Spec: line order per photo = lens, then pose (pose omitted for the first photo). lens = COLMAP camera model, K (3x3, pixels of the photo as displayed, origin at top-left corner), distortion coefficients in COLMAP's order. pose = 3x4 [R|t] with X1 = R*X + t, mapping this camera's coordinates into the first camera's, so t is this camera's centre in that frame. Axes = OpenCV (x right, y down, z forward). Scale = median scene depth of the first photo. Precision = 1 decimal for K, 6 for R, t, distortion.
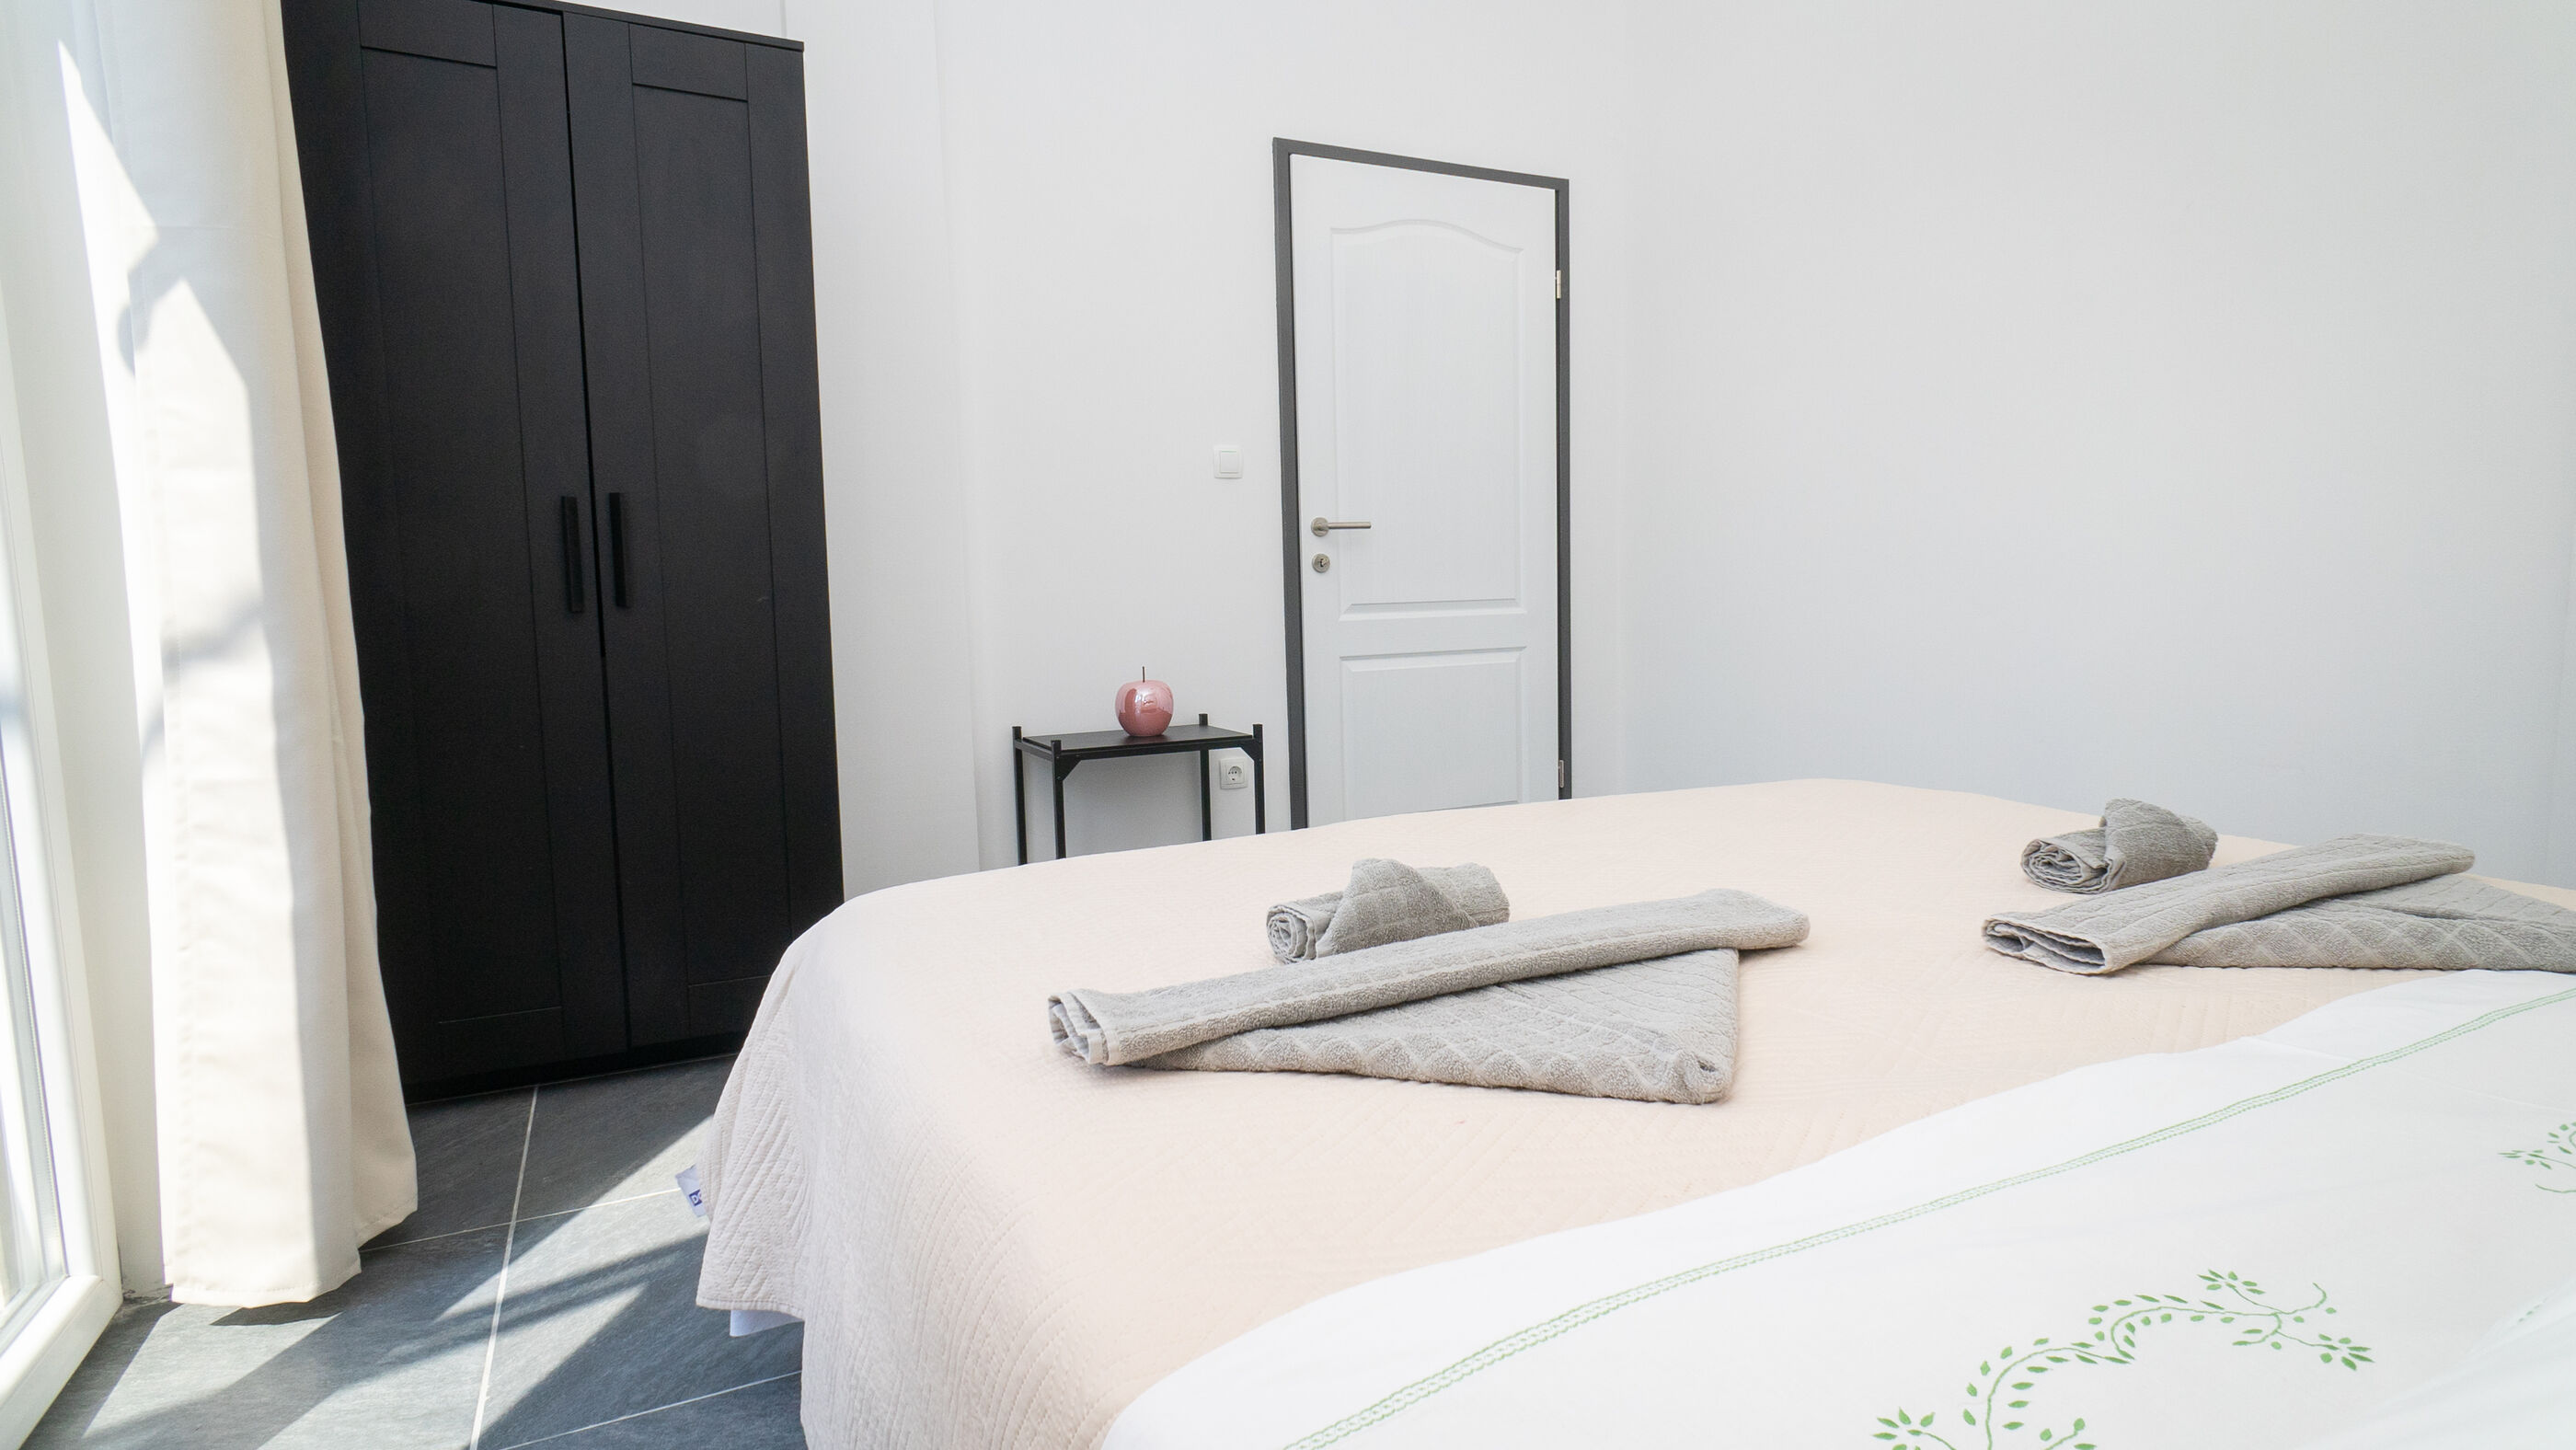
lens RADIAL K [[1322.8, 0, 1300.6], [0, 1322.8, 720.8], [0, 0, 1]] dist [-0.004946, -0.000607]
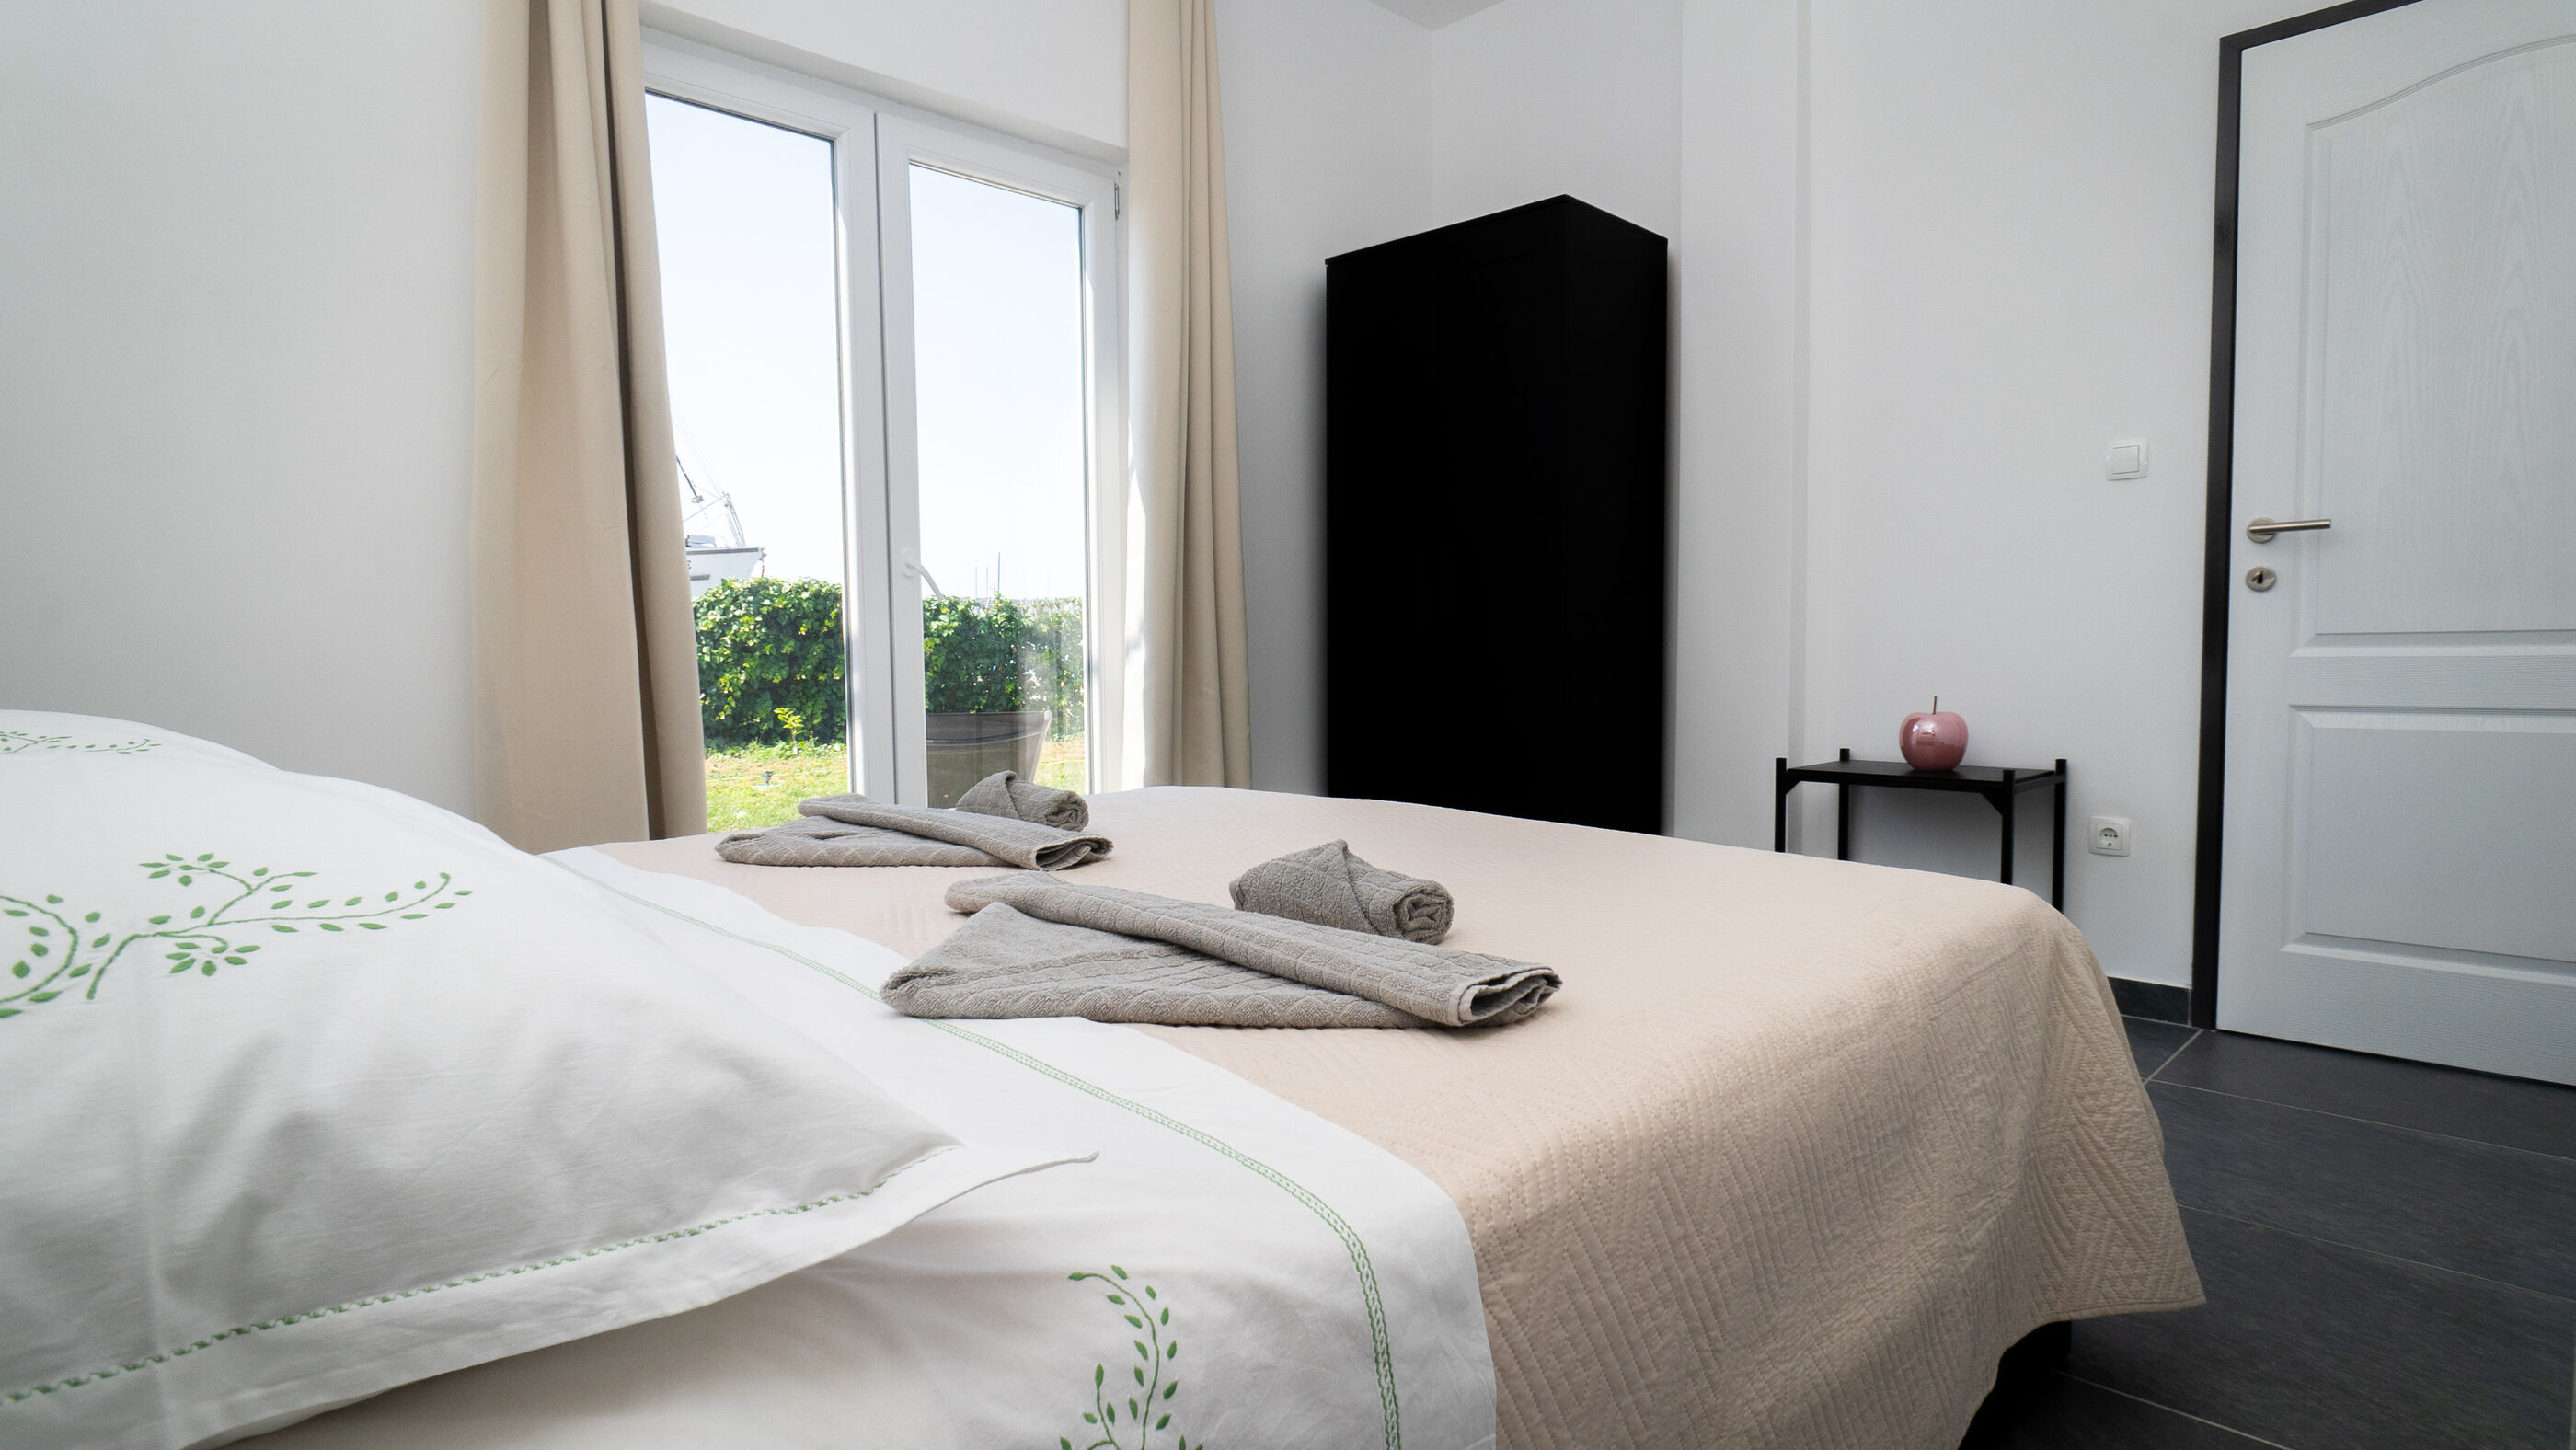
lens RADIAL K [[1322.8, 0, 1300.6], [0, 1322.8, 720.8], [0, 0, 1]] dist [-0.004946, -0.000607]
pose [[0.309091, 0.080049, -0.947657, 0.580696], [-0.086072, 0.994717, 0.055950, -0.034741], [0.947129, 0.064273, 0.314348, 0.262385]]
